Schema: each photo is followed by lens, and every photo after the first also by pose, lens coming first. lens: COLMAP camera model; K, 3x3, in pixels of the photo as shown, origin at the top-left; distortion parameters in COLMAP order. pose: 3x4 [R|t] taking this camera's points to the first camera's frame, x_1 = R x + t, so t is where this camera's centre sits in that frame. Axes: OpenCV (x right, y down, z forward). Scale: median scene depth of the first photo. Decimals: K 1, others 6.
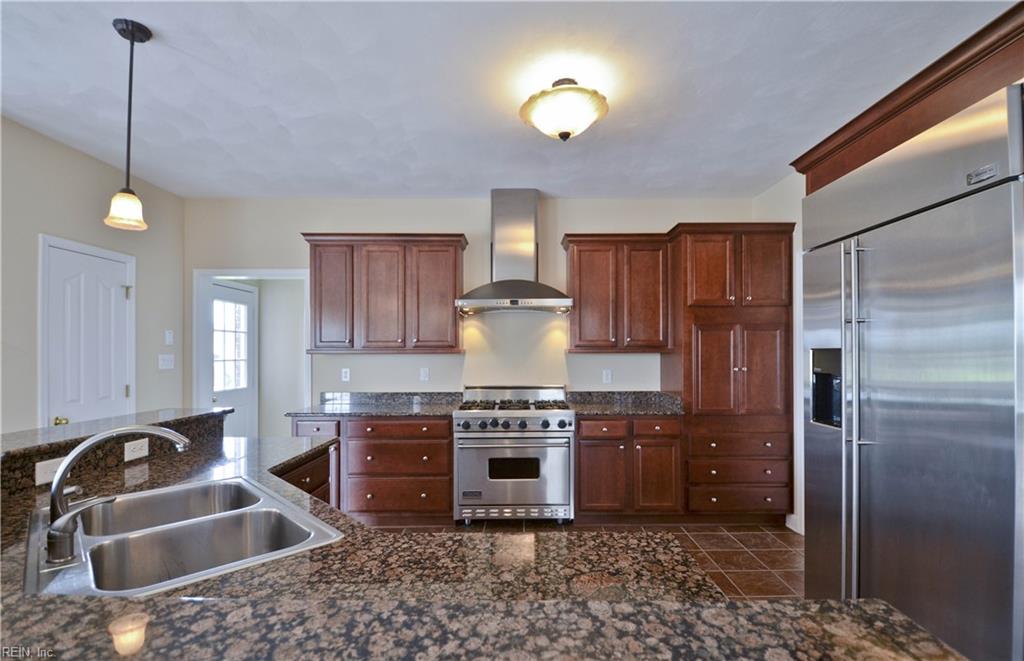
lens RADIAL K [[459.4, 0, 528.6], [0, 459.4, 346.7], [0, 0, 1]] dist [-0.008893, -0.003112]
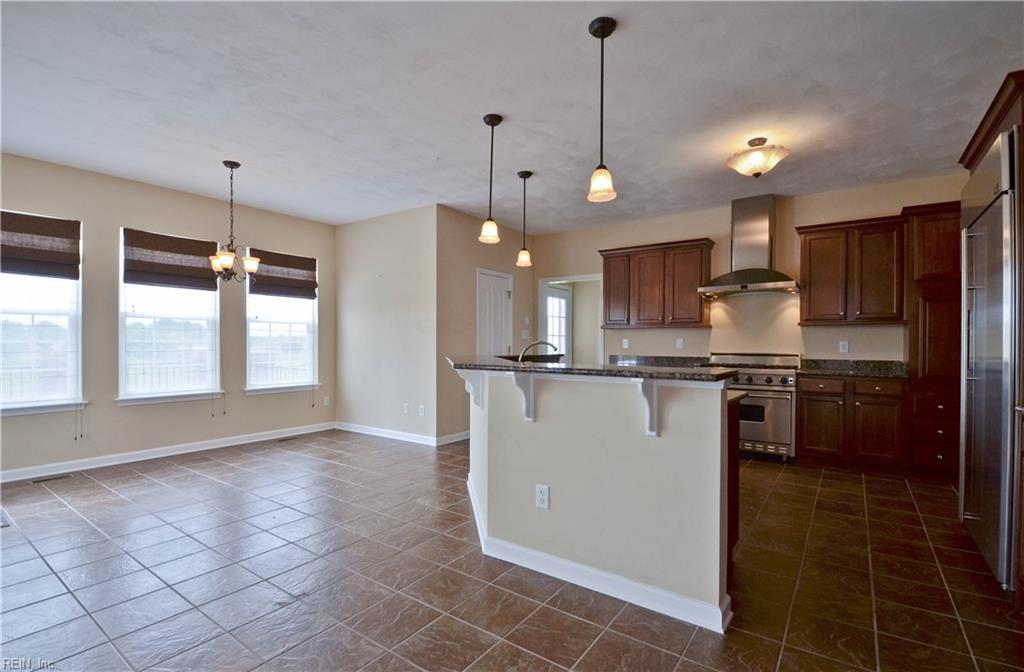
lens RADIAL K [[473.6, 0, 507.5], [0, 473.6, 341.2], [0, 0, 1]] dist [-0.022056, -0.006930]
pose [[0.795587, 0.003861, -0.605827, 0.224651], [0.001481, 0.999964, 0.008317, 0.042999], [0.605838, -0.007515, 0.795553, -0.447052]]
